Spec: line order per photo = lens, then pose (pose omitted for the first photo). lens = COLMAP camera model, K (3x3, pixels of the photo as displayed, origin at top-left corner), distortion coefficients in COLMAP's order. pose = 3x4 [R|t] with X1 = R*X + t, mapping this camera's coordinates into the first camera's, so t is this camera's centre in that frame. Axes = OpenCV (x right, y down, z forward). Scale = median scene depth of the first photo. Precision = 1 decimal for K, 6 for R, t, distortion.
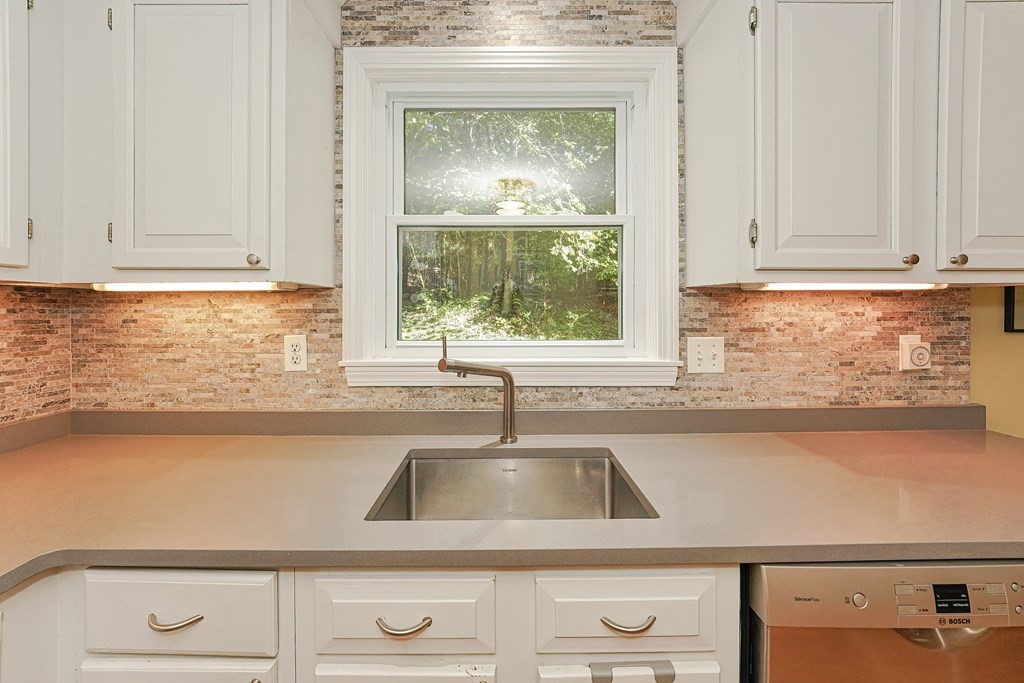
lens RADIAL K [[414.7, 0, 505.6], [0, 414.7, 310.6], [0, 0, 1]] dist [-0.015710, 0.002756]
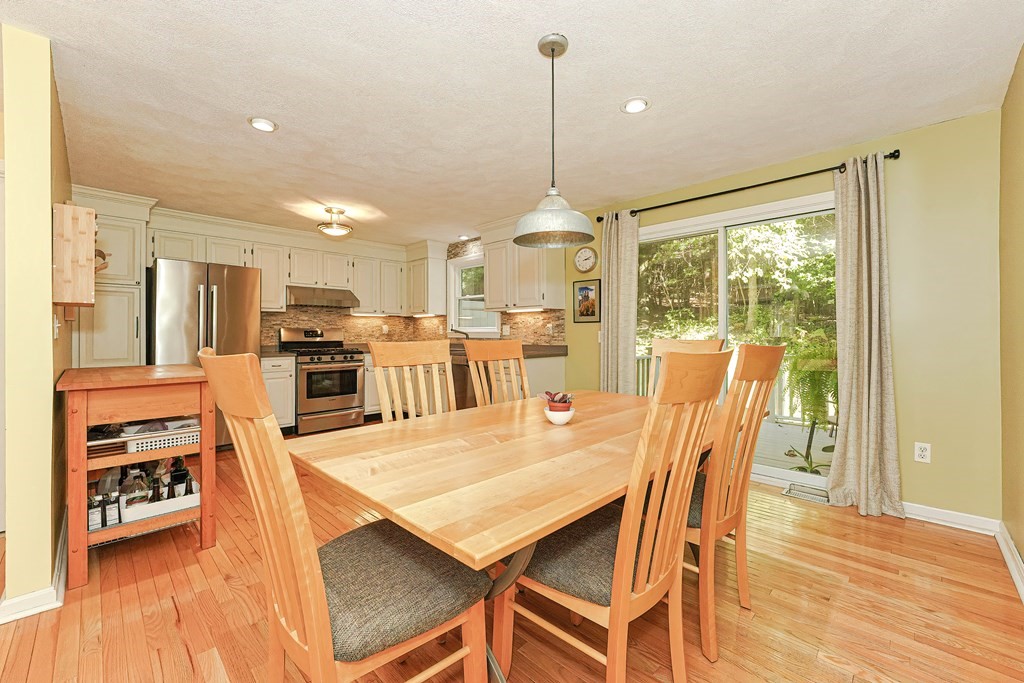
lens RADIAL K [[414.7, 0, 513.1], [0, 414.7, 329.1], [0, 0, 1]] dist [-0.015710, 0.002756]
pose [[0.714633, -0.005086, -0.699481, 3.148070], [-0.001452, 0.999961, -0.008754, 0.131074], [0.699498, 0.007272, 0.714597, -1.632260]]
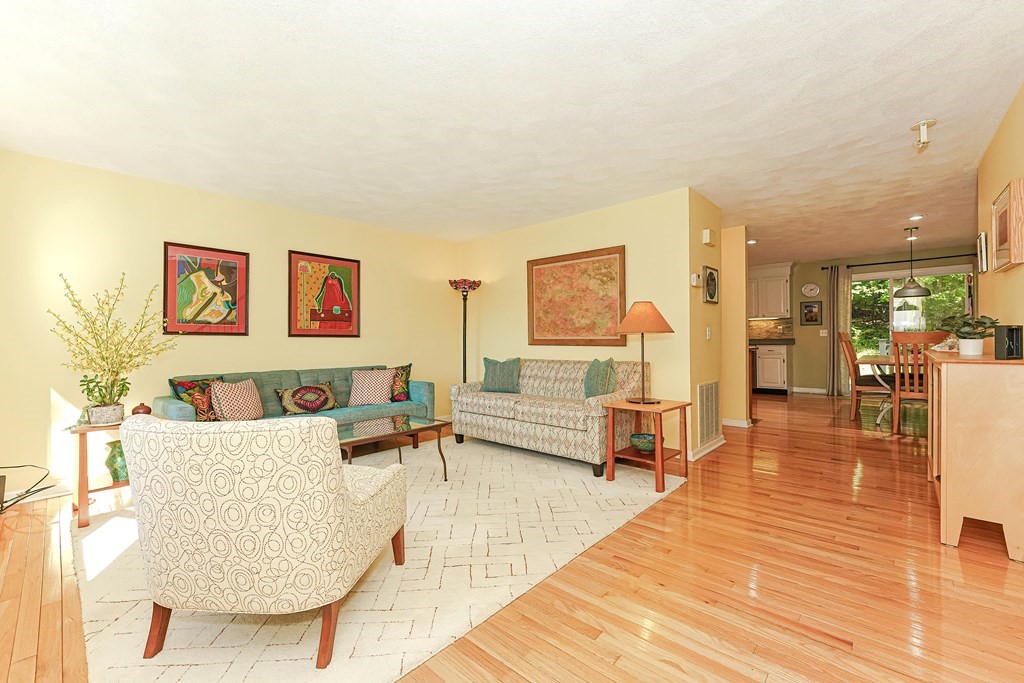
lens RADIAL K [[414.7, 0, 512.9], [0, 414.7, 340.1], [0, 0, 1]] dist [-0.015710, 0.002756]
pose [[0.730916, -0.001525, -0.682466, 2.213091], [0.009592, 0.999922, 0.008038, 0.172131], [0.682400, -0.012422, 0.730873, -5.900691]]
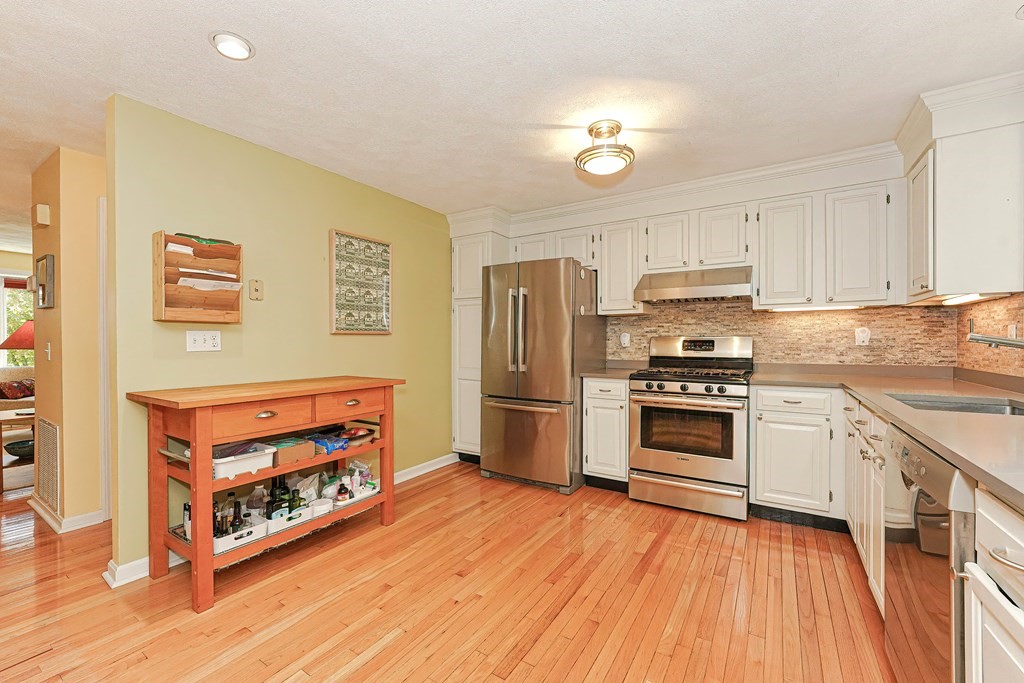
lens RADIAL K [[414.7, 0, 514.1], [0, 414.7, 343.7], [0, 0, 1]] dist [-0.015710, 0.002756]
pose [[-0.533065, 0.007810, -0.846038, 1.716581], [0.001364, 0.999964, 0.008372, 0.112738], [0.846073, 0.003309, -0.533057, 0.250009]]
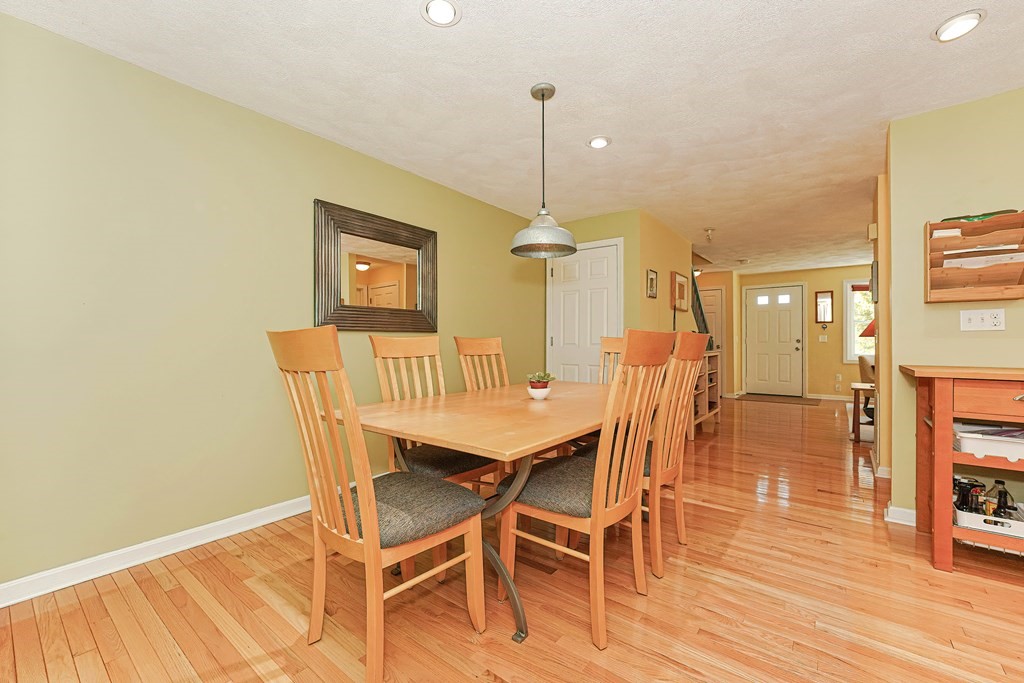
lens RADIAL K [[414.7, 0, 511.7], [0, 414.7, 339.0], [0, 0, 1]] dist [-0.015710, 0.002756]
pose [[-0.779623, 0.006771, 0.626213, 1.394885], [0.004601, 0.999976, -0.005084, 0.192304], [-0.626233, -0.001083, -0.779635, 0.737142]]
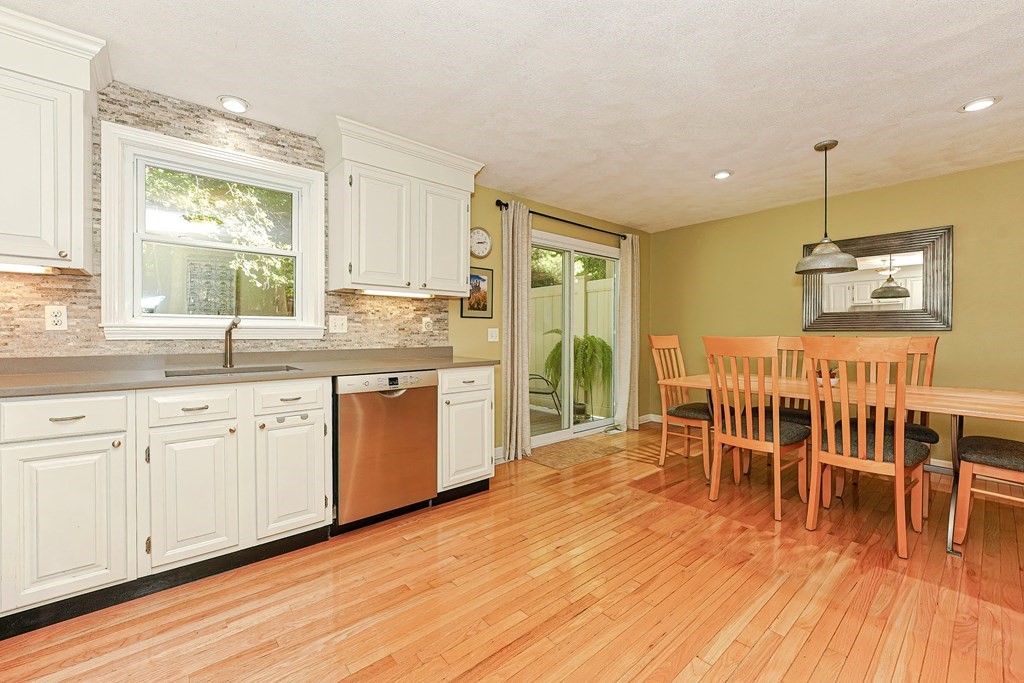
lens RADIAL K [[414.7, 0, 498.2], [0, 414.7, 337.7], [0, 0, 1]] dist [-0.015710, 0.002756]
pose [[0.770994, -0.002863, 0.636836, -0.221990], [-0.002833, 0.999965, 0.007926, 0.157035], [-0.636836, -0.007915, 0.770959, -1.120003]]
